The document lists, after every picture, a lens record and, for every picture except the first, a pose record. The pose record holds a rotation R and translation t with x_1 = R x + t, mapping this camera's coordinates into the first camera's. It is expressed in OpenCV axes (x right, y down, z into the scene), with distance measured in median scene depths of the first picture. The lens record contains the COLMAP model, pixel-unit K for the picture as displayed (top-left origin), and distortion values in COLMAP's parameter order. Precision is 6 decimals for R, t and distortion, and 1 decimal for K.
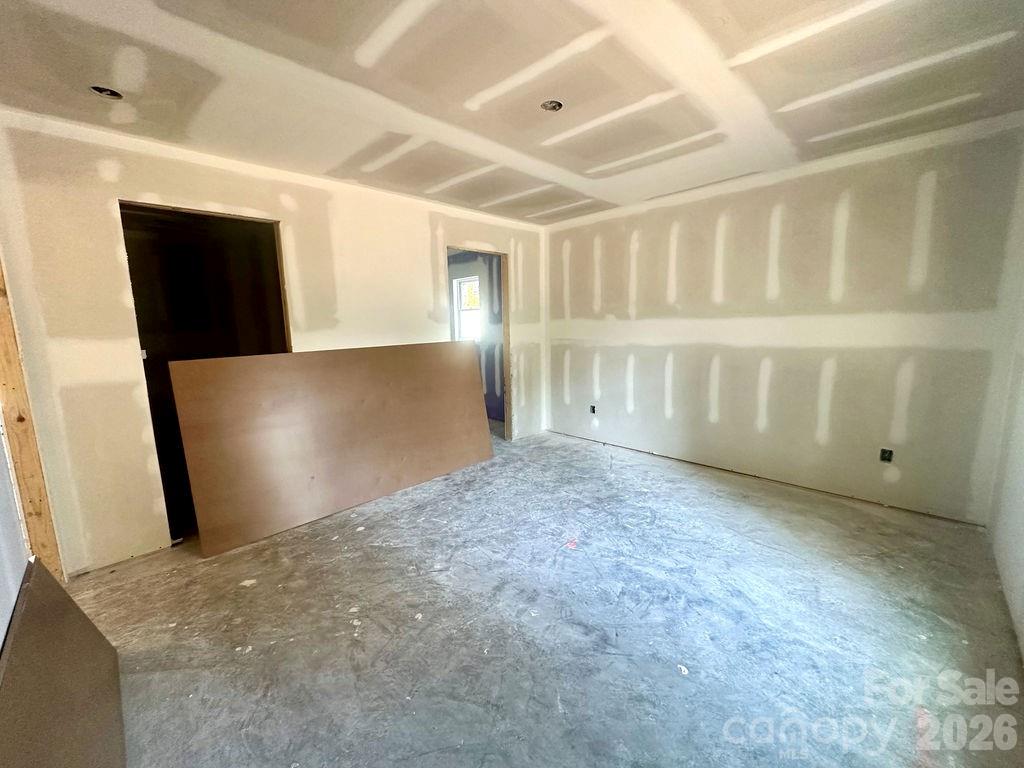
lens RADIAL K [[410.8, 0, 512.5], [0, 410.8, 384.9], [0, 0, 1]] dist [-0.003877, 0.001496]
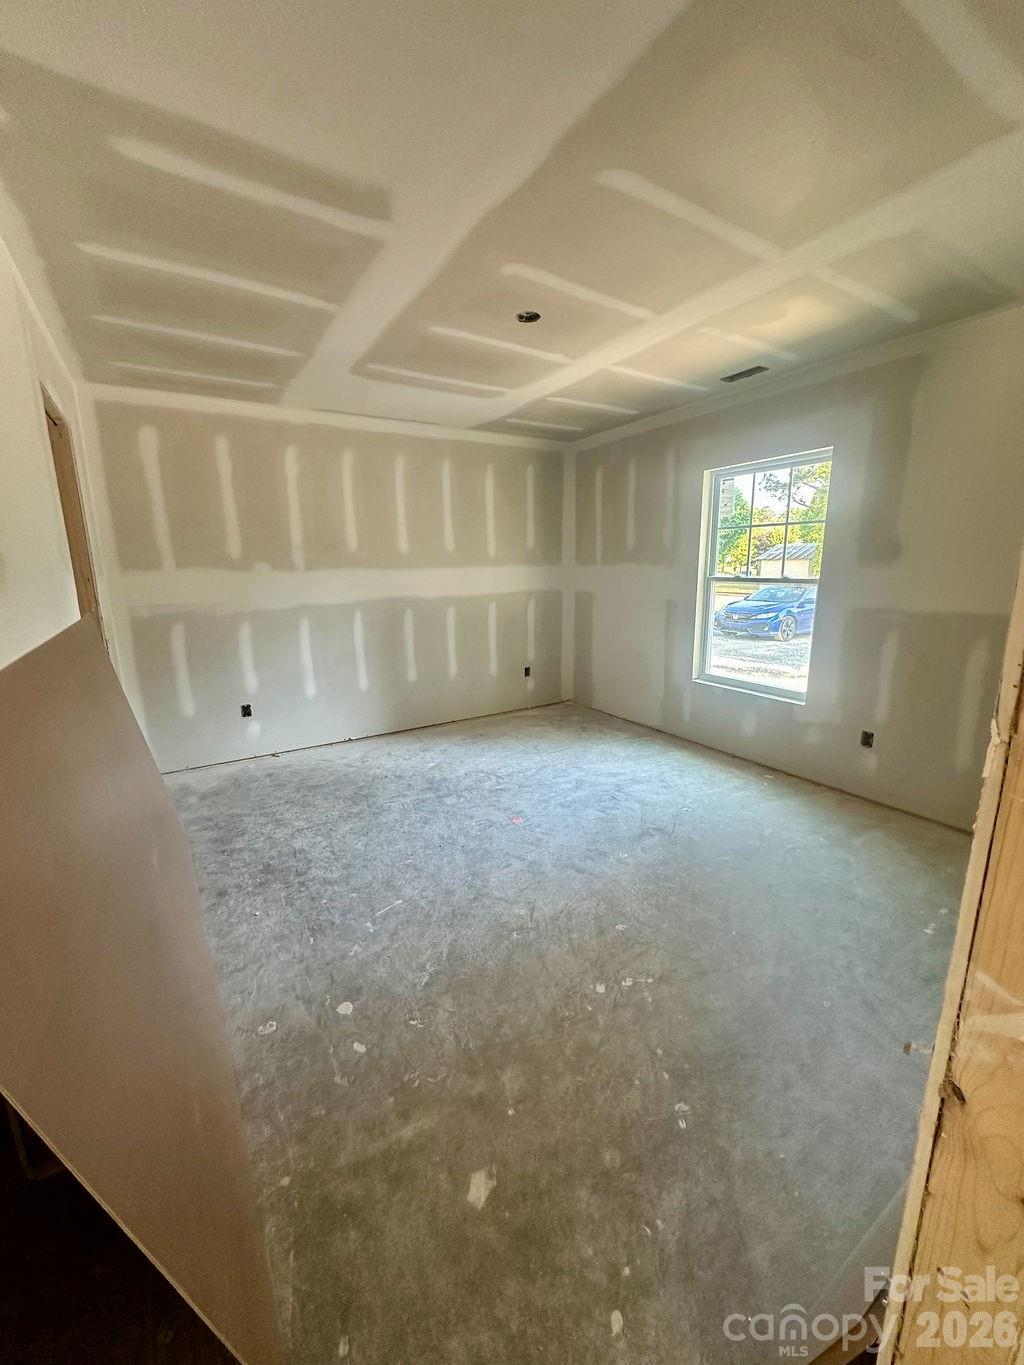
lens RADIAL K [[547.6, 0, 514.3], [0, 547.6, 684.4], [0, 0, 1]] dist [-0.003877, 0.001496]
pose [[0.215323, -0.189394, 0.958001, -0.799877], [0.157532, 0.974901, 0.157328, -0.074166], [-0.963753, 0.117039, 0.239754, 0.576770]]
